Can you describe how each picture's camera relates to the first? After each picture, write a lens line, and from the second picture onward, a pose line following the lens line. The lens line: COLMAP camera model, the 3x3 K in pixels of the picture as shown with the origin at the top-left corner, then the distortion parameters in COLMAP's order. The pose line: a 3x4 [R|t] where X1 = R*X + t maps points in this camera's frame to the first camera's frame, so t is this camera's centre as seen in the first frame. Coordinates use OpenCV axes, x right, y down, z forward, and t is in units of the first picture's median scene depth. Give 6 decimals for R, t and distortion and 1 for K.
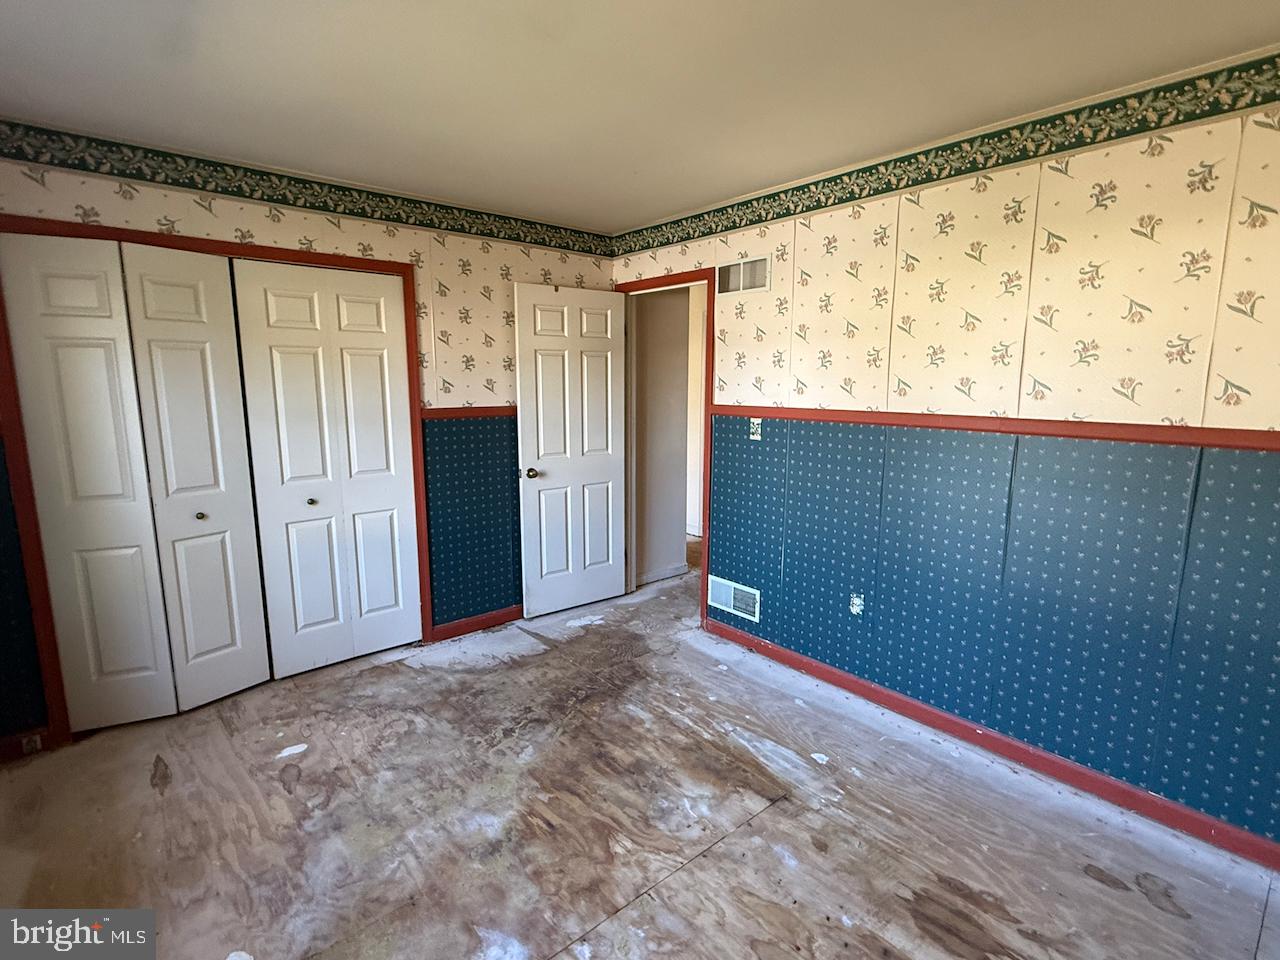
lens RADIAL K [[621.0, 0, 640.0], [0, 621.0, 480.0], [0, 0, 1]] dist [0.002990, -0.000103]
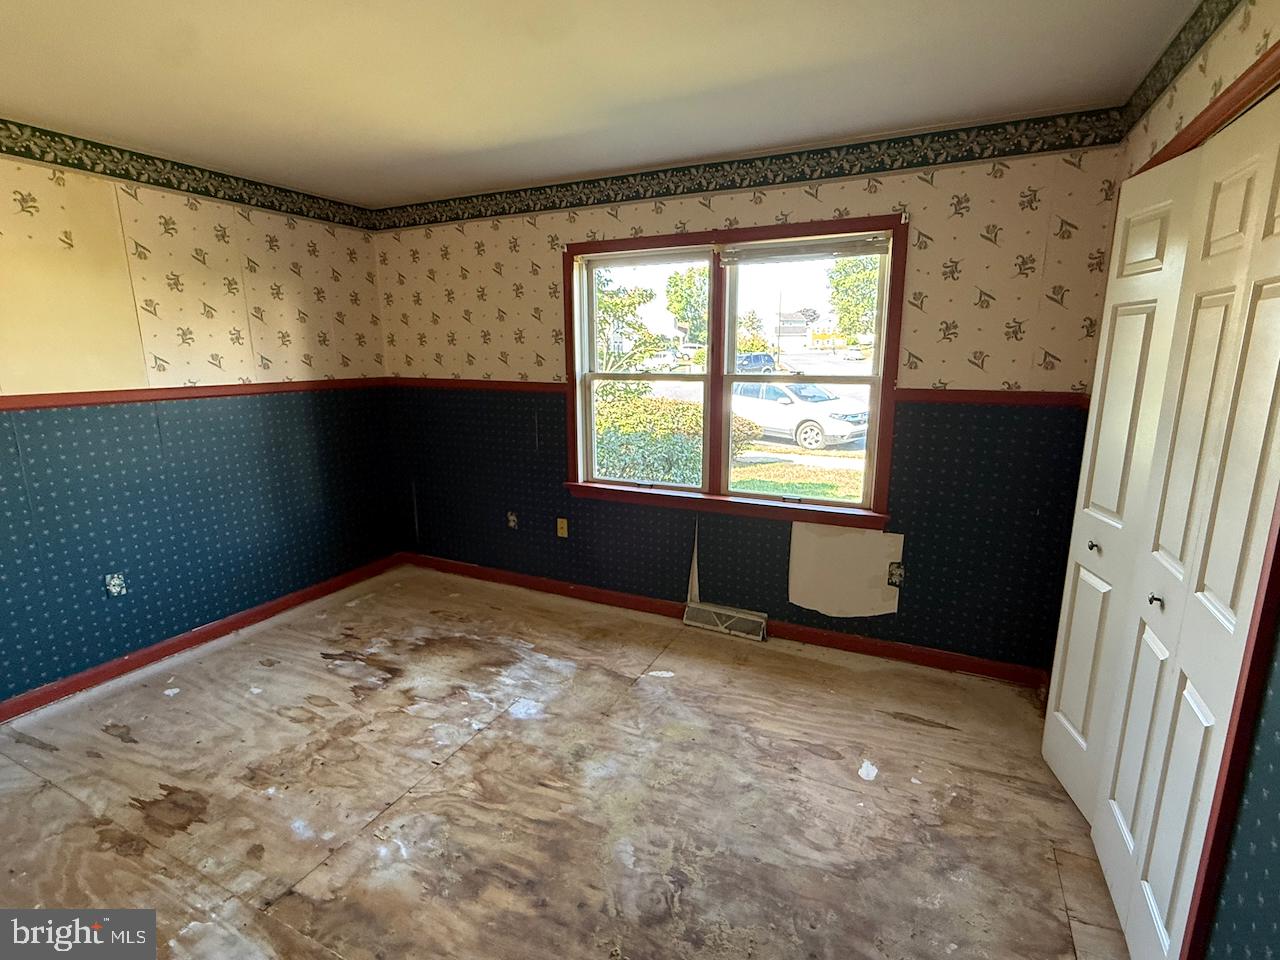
lens RADIAL K [[621.0, 0, 640.0], [0, 621.0, 480.0], [0, 0, 1]] dist [0.002990, -0.000103]
pose [[-0.914928, 0.083756, -0.394832, 0.074693], [-0.063083, 0.936536, 0.344848, -0.287728], [0.398657, 0.340418, -0.851580, 1.716722]]
